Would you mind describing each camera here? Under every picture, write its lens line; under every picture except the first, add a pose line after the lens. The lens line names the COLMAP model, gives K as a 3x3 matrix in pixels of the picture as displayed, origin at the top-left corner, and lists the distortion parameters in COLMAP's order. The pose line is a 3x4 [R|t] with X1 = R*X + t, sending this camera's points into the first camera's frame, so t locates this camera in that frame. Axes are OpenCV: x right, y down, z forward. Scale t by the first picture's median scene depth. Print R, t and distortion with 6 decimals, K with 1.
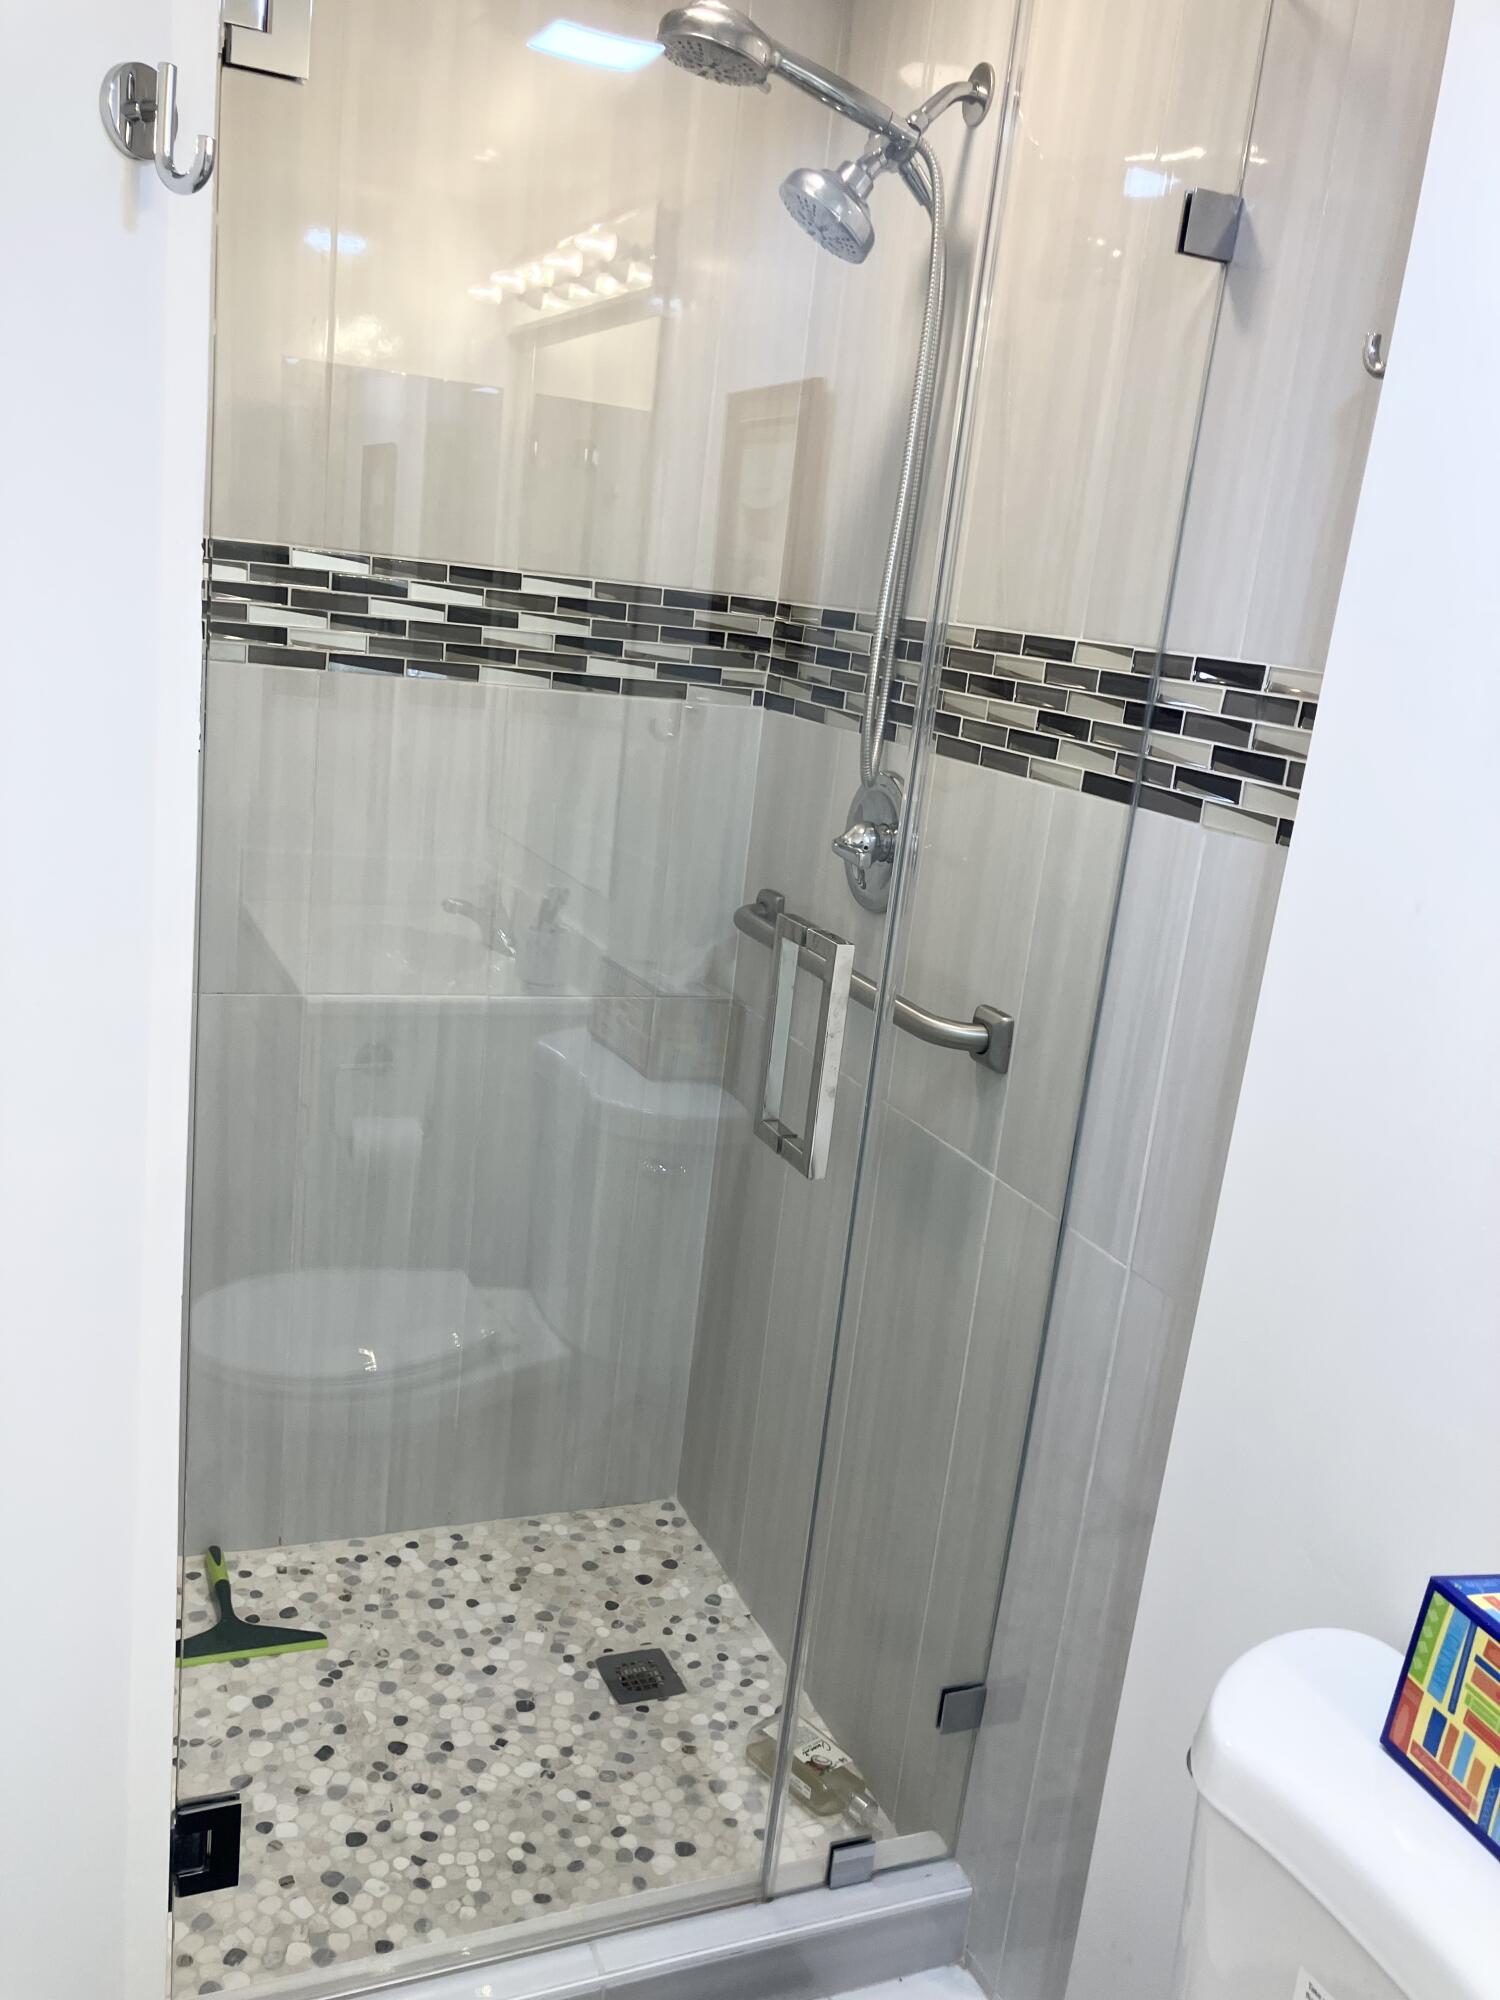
lens RADIAL K [[1637.9, 0, 750.0], [0, 1637.9, 1000.0], [0, 0, 1]] dist [0.037047, -0.051597]
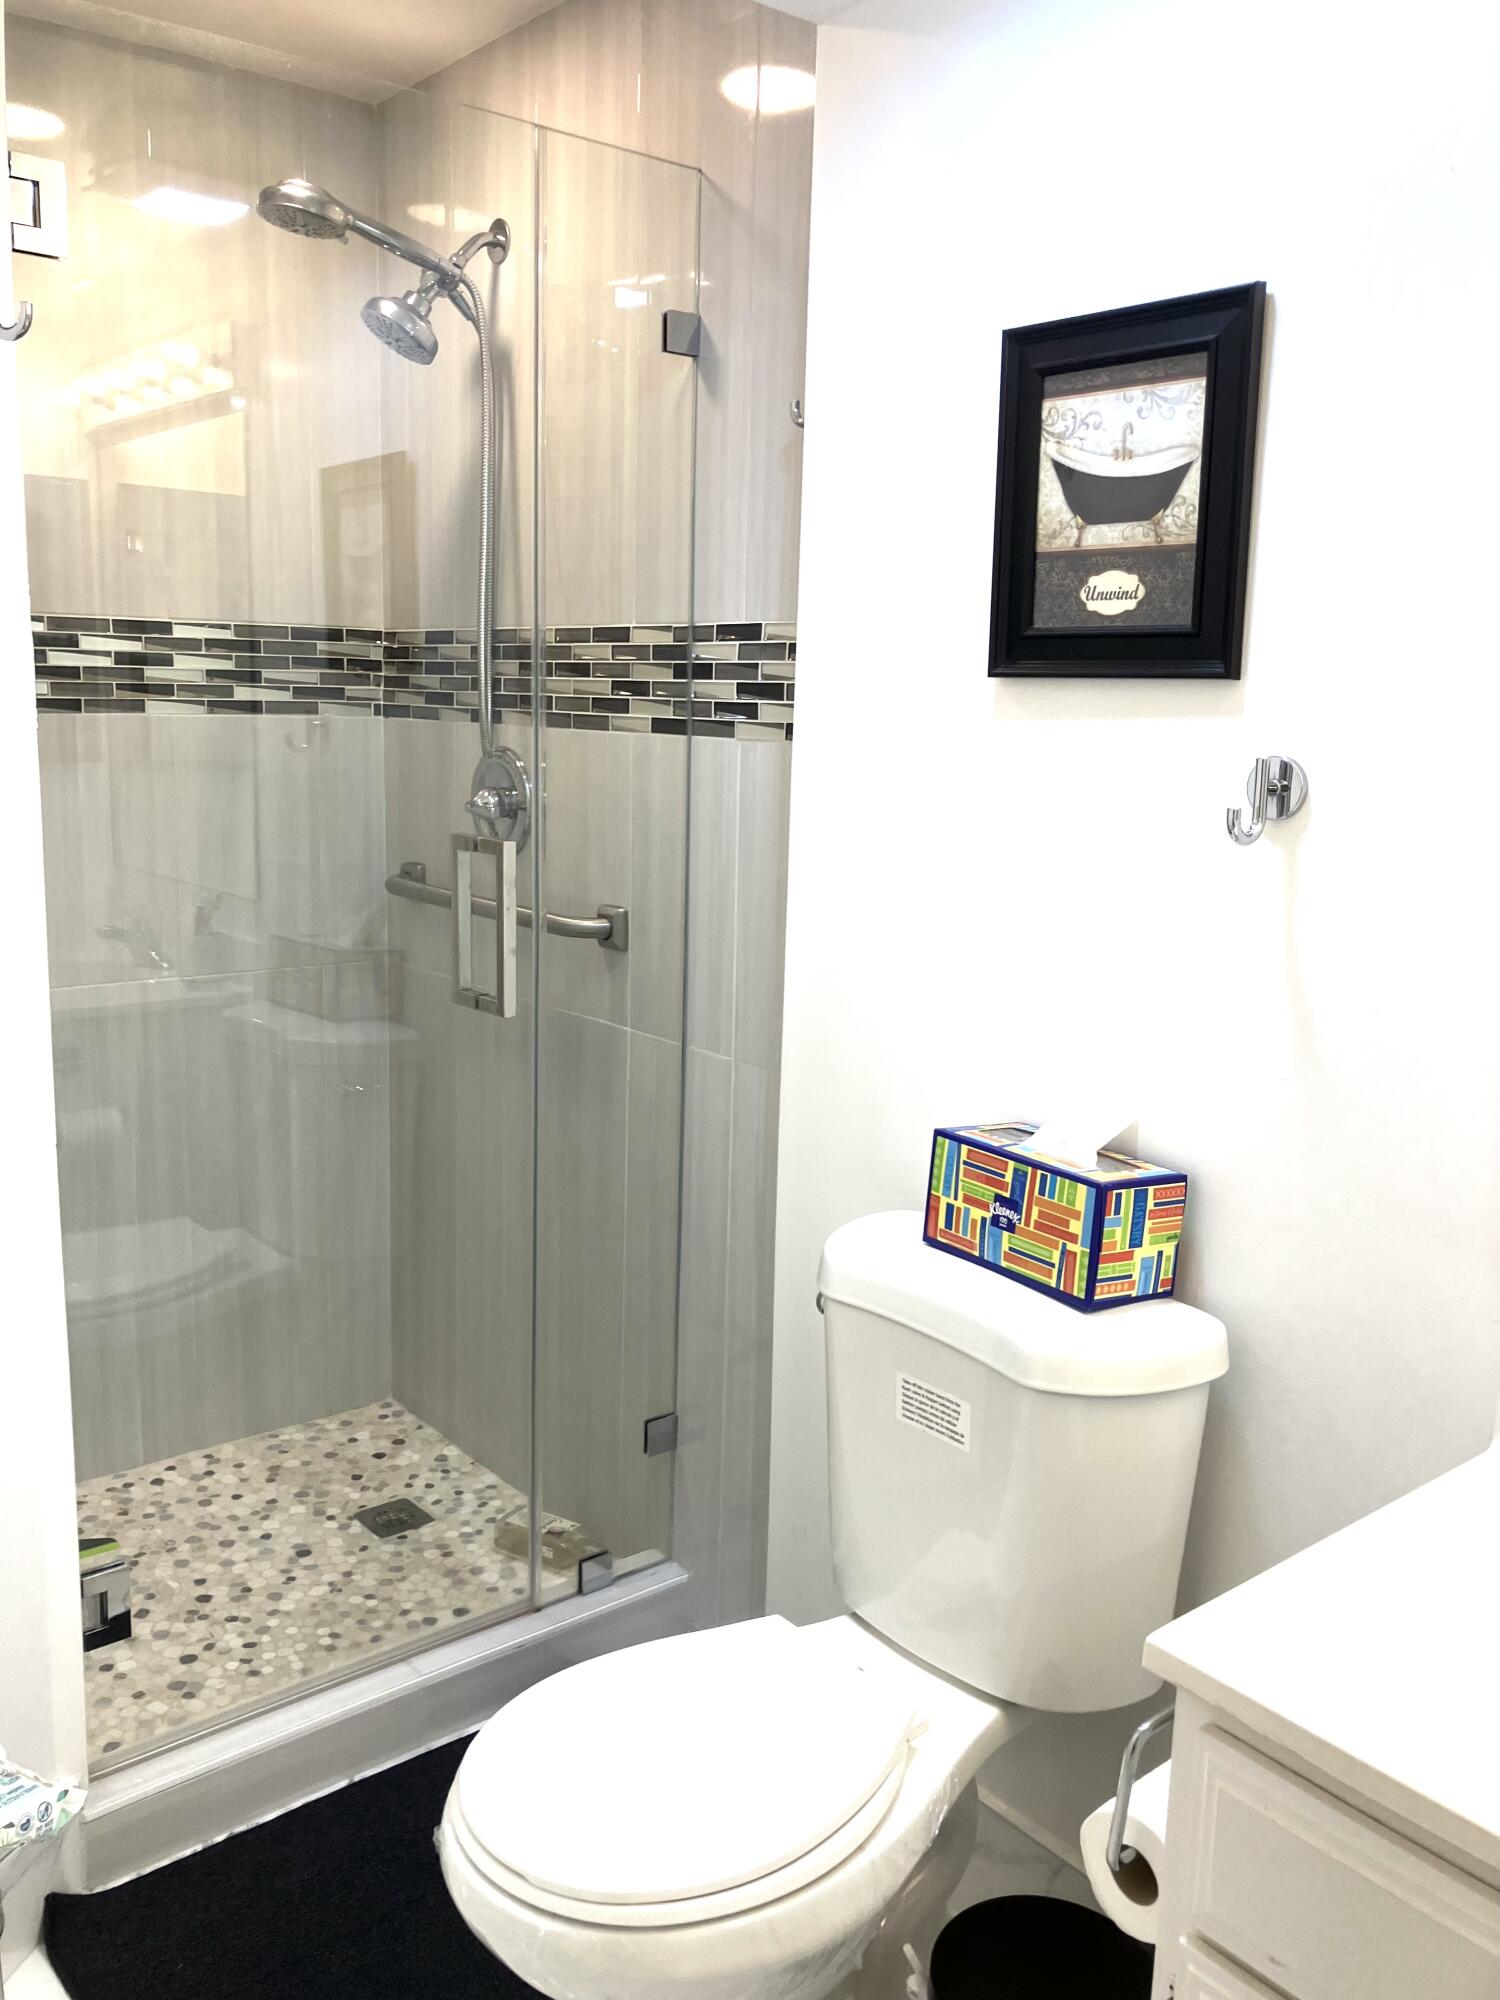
lens RADIAL K [[1622.8, 0, 733.9], [0, 1622.8, 991.2], [0, 0, 1]] dist [0.064944, -0.135378]
pose [[0.957628, -0.136836, 0.253427, -0.089052], [0.147910, 0.988683, -0.025079, 0.109273], [-0.247127, 0.061500, 0.967029, -0.272695]]
